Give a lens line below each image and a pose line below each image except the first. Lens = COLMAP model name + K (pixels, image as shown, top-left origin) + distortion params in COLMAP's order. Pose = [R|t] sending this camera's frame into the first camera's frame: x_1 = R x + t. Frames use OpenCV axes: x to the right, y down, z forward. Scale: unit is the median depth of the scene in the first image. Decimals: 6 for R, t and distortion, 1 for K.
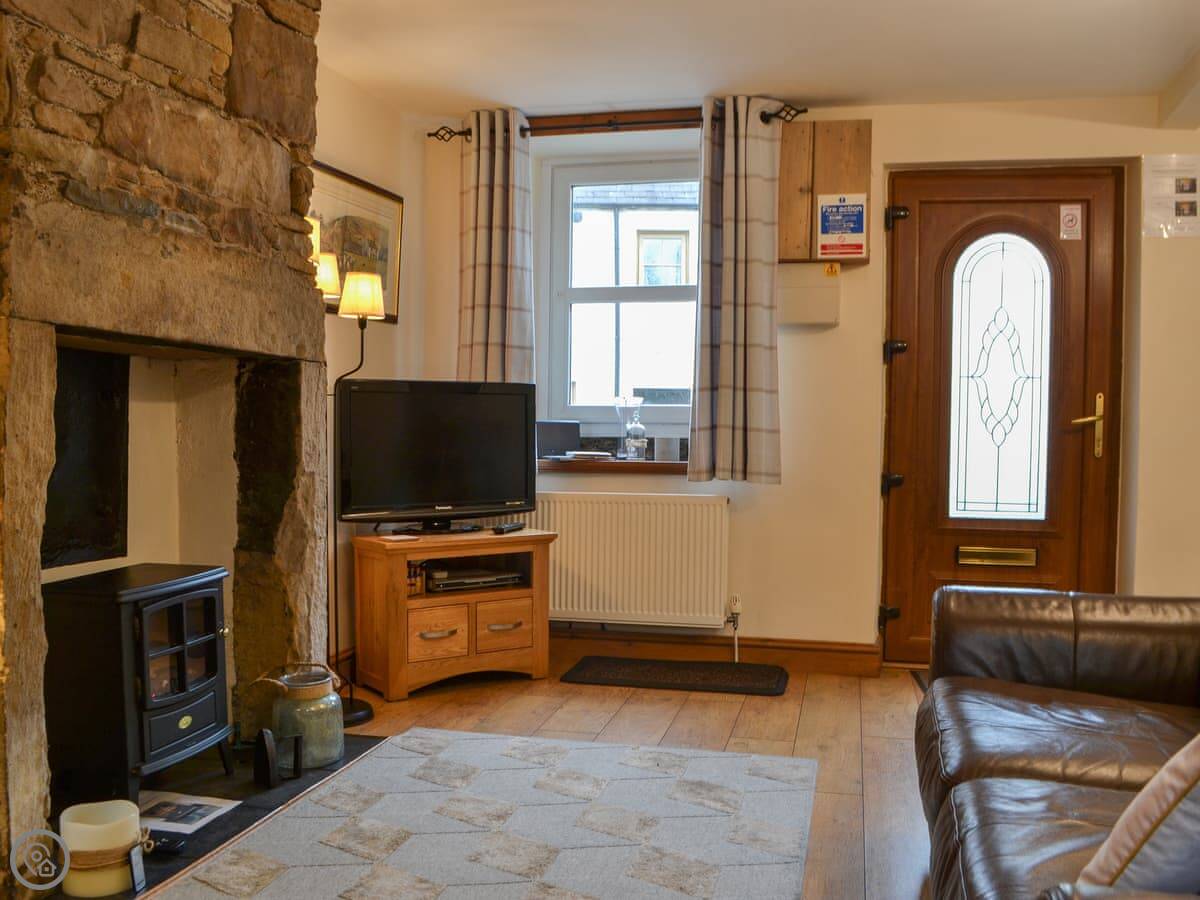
lens RADIAL K [[1081.3, 0, 595.8], [0, 1081.3, 472.7], [0, 0, 1]] dist [-0.086075, 0.011464]
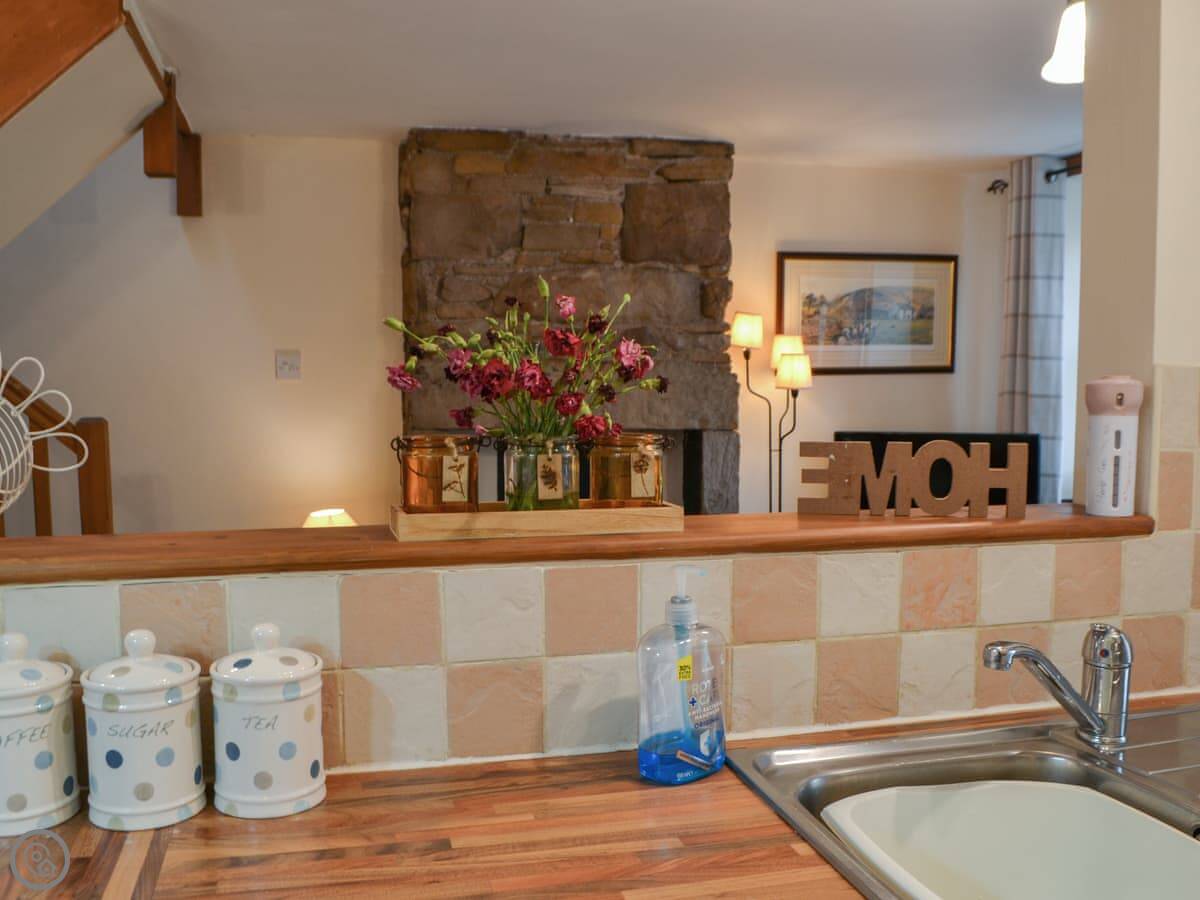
lens RADIAL K [[1081.3, 0, 595.8], [0, 1081.3, 472.7], [0, 0, 1]] dist [-0.086075, 0.011464]
pose [[0.481377, 0.068344, -0.873845, 0.826264], [-0.032582, 0.997662, 0.060079, -0.127652], [0.875908, -0.000449, 0.482478, 0.235682]]
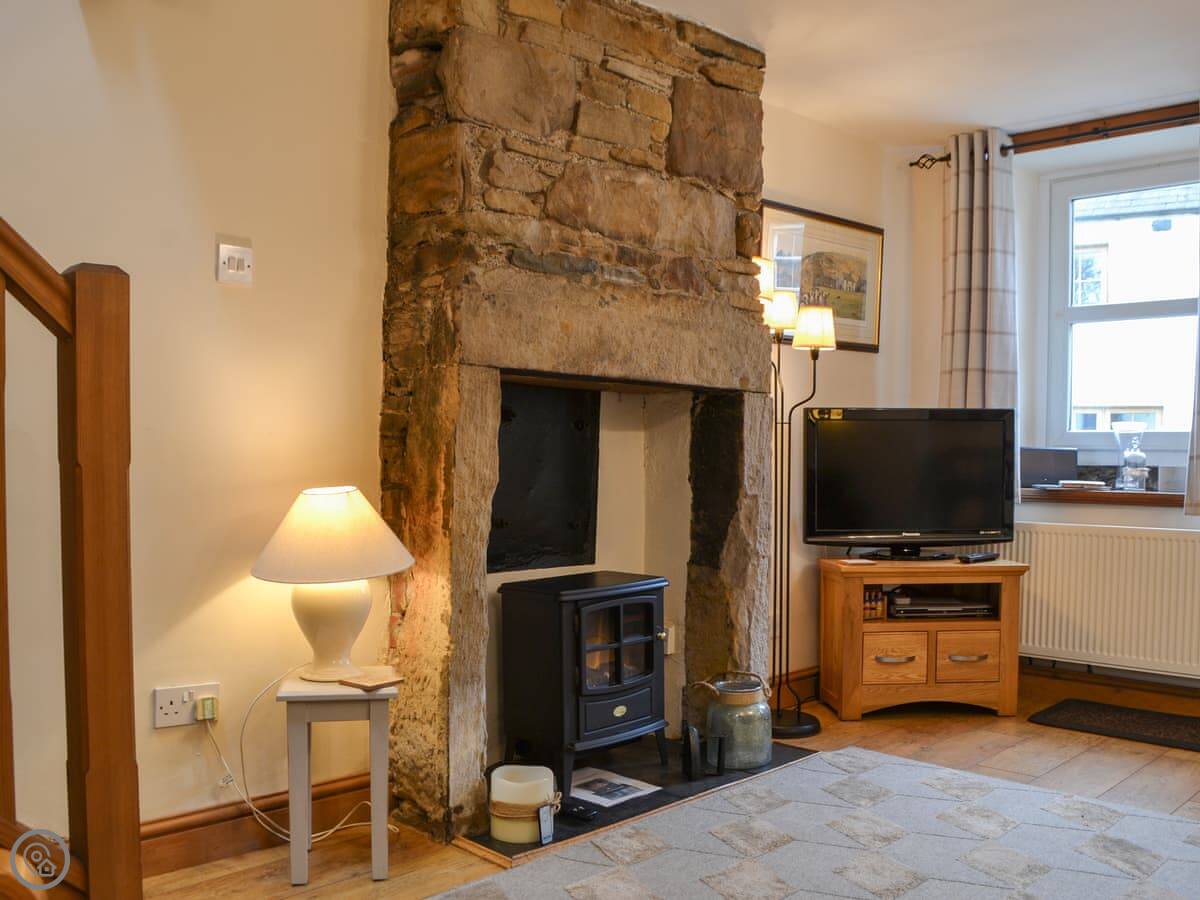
lens RADIAL K [[1081.3, 0, 595.8], [0, 1081.3, 472.7], [0, 0, 1]] dist [-0.086075, 0.011464]
pose [[0.855579, 0.010360, -0.517568, 0.160585], [-0.023614, 0.999540, -0.019028, 0.001454], [0.517133, 0.028502, 0.855431, -0.007683]]
